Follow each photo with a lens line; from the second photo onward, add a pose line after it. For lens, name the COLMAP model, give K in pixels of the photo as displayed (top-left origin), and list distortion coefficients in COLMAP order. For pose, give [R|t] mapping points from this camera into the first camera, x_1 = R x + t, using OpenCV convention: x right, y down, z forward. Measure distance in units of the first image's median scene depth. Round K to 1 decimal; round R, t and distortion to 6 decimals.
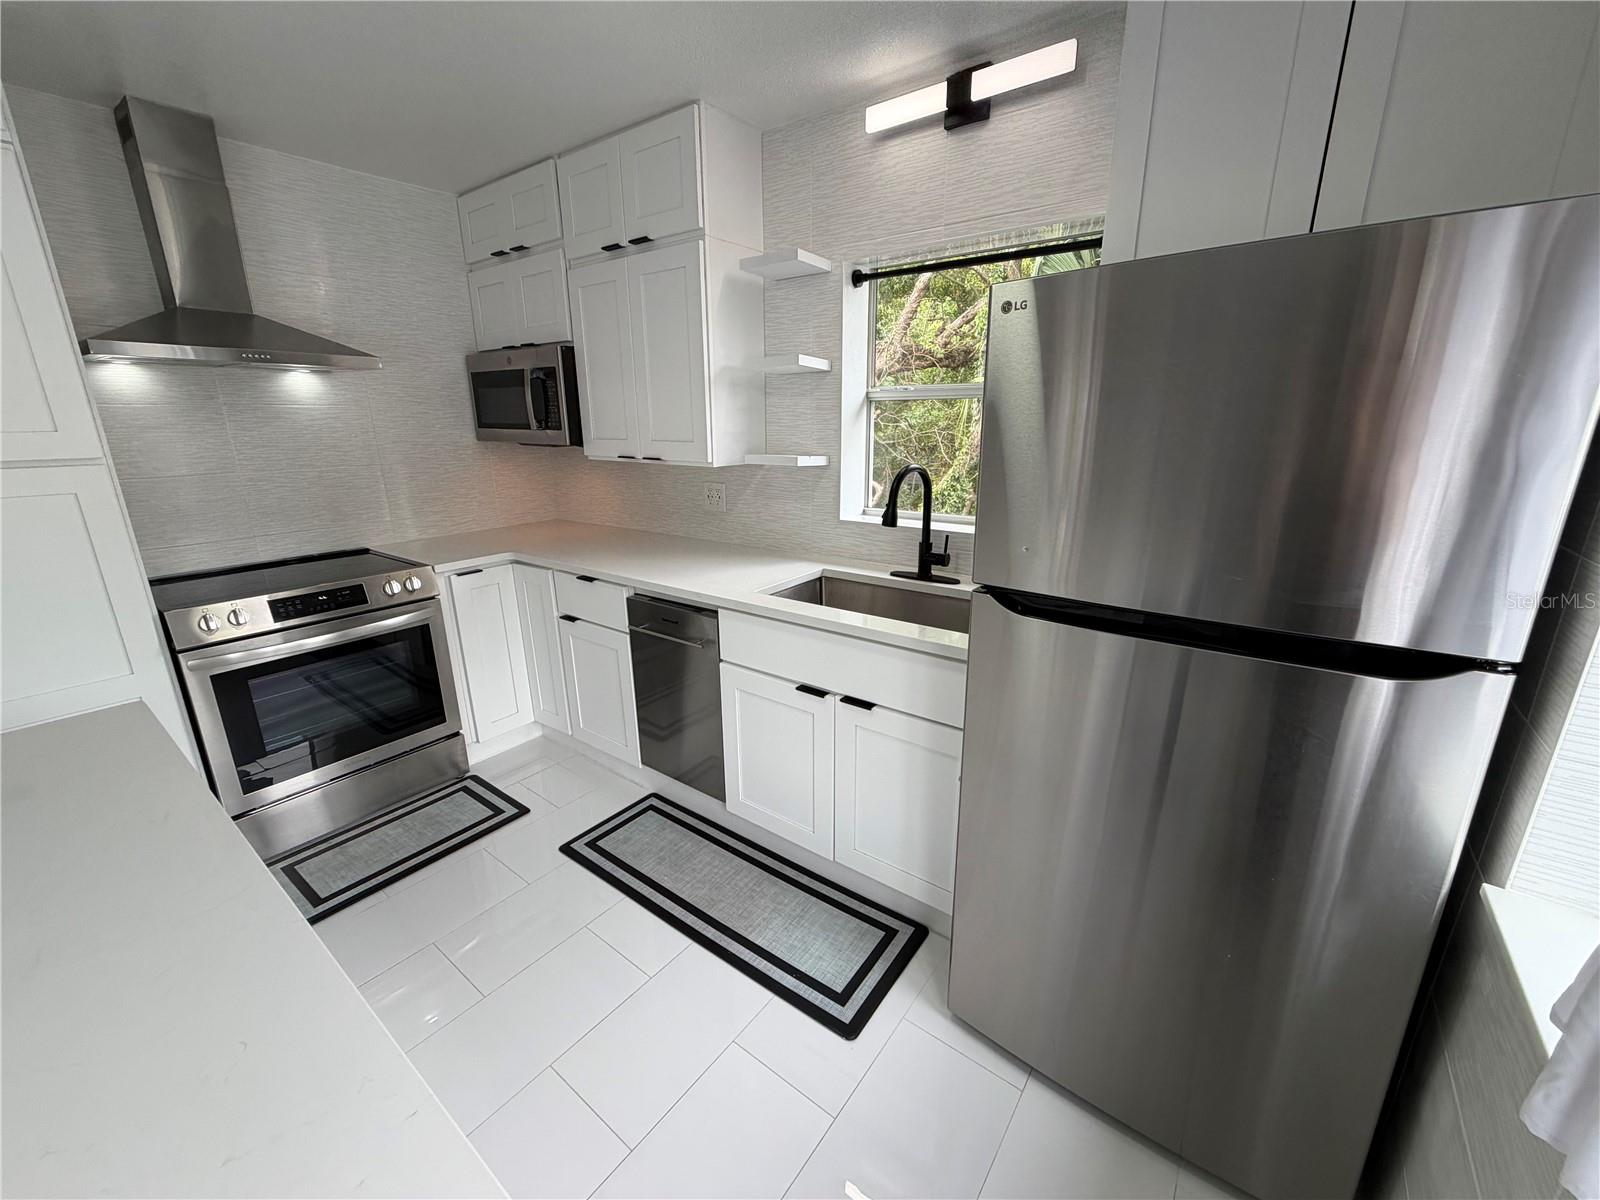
lens RADIAL K [[637.0, 0, 800.0], [0, 637.0, 600.0], [0, 0, 1]] dist [0.001132, 0.000169]
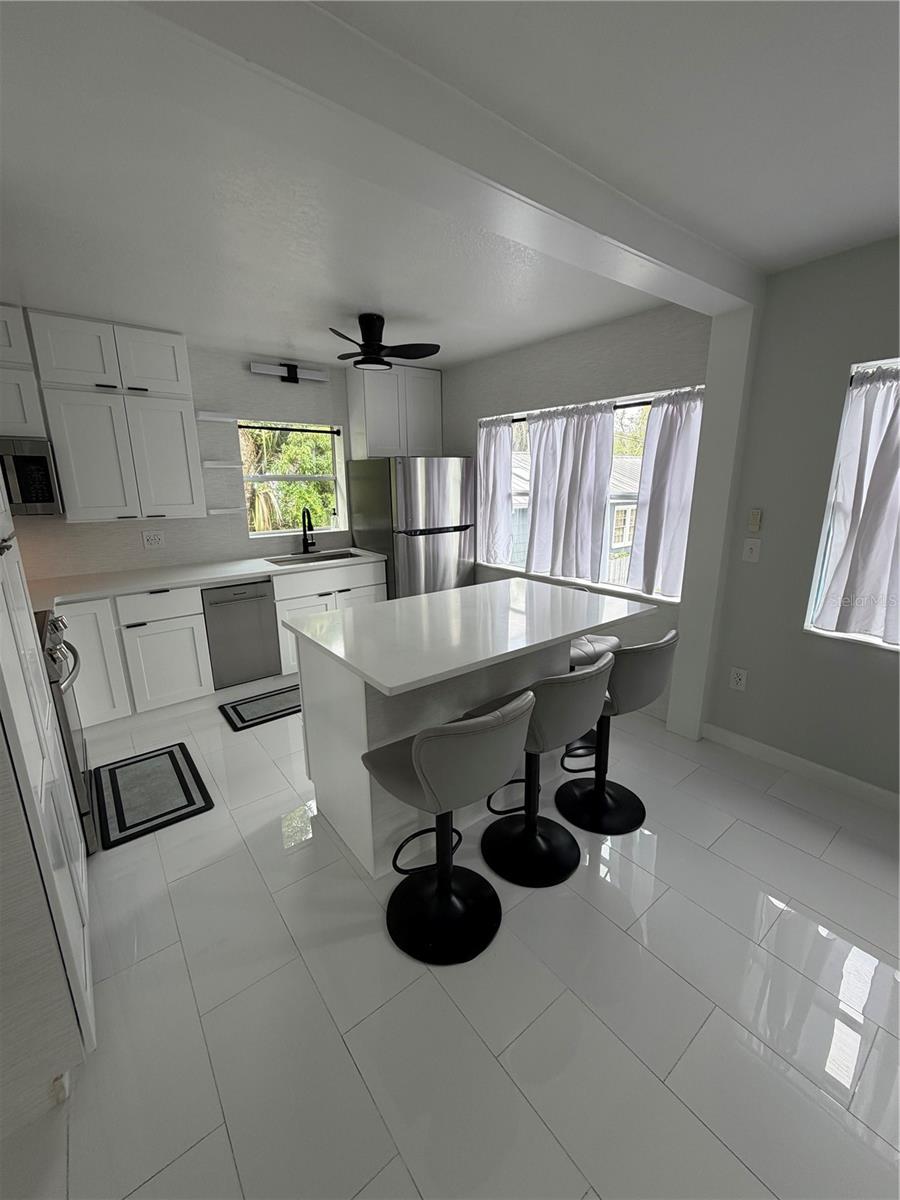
lens RADIAL K [[477.8, 0, 448.9], [0, 477.8, 596.0], [0, 0, 1]] dist [0.001132, 0.000169]
pose [[0.251386, -0.225275, 0.941306, -1.310581], [0.275365, 0.948993, 0.153575, -0.007616], [-0.927890, 0.220596, 0.300596, -0.031834]]
